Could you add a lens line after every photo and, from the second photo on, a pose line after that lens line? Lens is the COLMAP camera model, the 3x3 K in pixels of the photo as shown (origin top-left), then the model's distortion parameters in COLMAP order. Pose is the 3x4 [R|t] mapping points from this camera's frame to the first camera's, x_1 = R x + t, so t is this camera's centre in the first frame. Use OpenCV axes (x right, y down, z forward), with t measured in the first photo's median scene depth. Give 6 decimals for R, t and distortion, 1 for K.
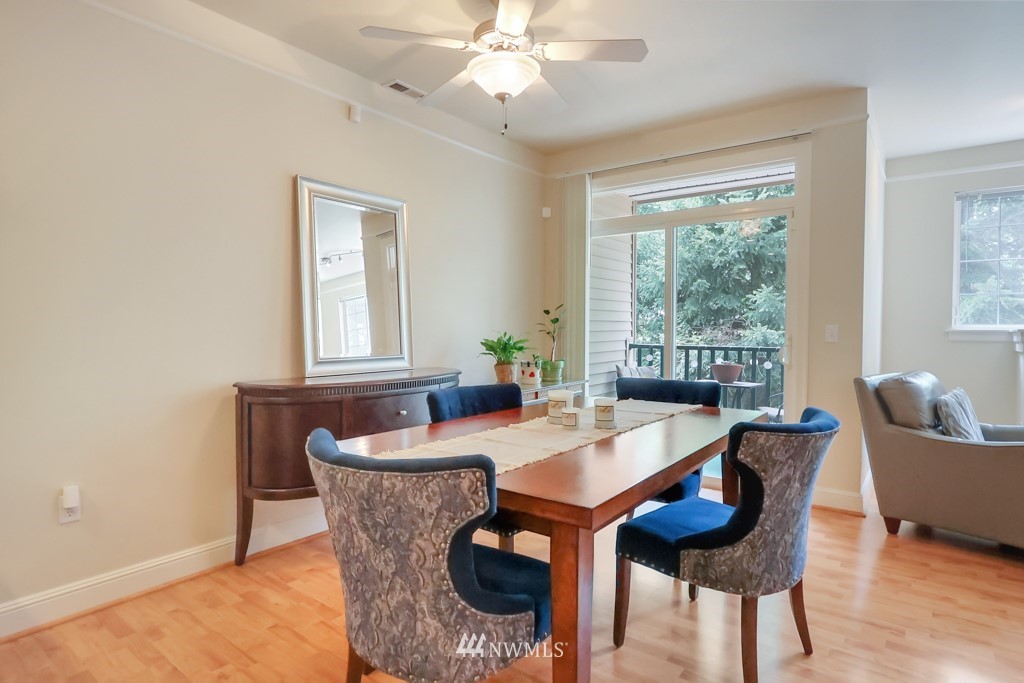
lens RADIAL K [[547.1, 0, 507.3], [0, 547.1, 340.5], [0, 0, 1]] dist [-0.012087, 0.001229]
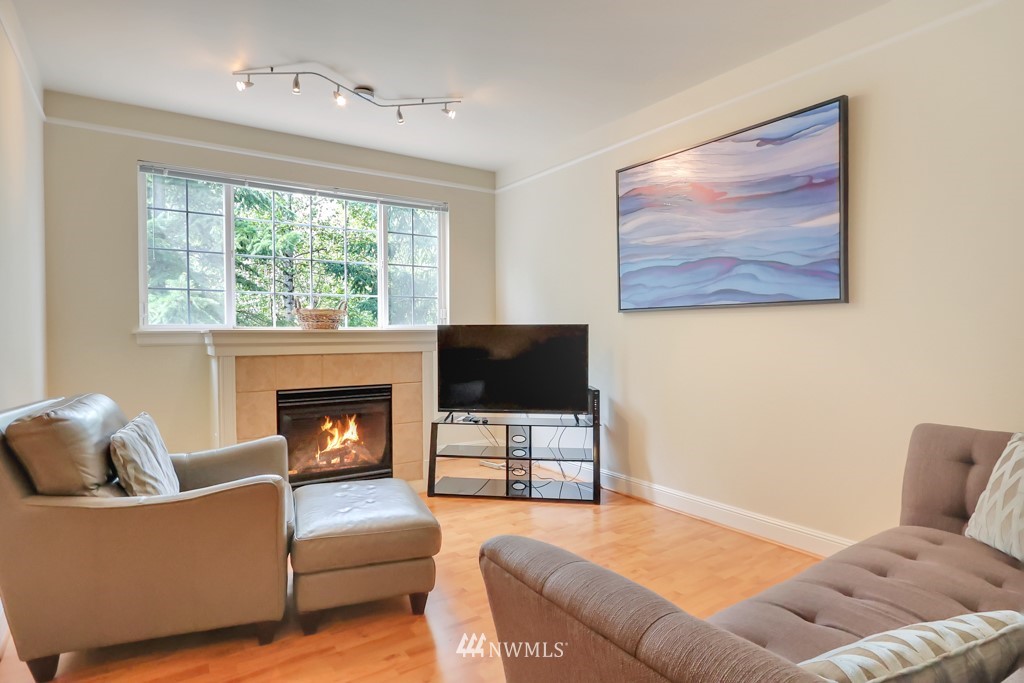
lens RADIAL K [[547.1, 0, 507.3], [0, 547.1, 340.5], [0, 0, 1]] dist [-0.012087, 0.001229]
pose [[0.306599, -0.024941, 0.951512, 0.328159], [0.028267, 0.999454, 0.017090, -0.006082], [-0.951419, 0.021656, 0.307137, 0.353484]]
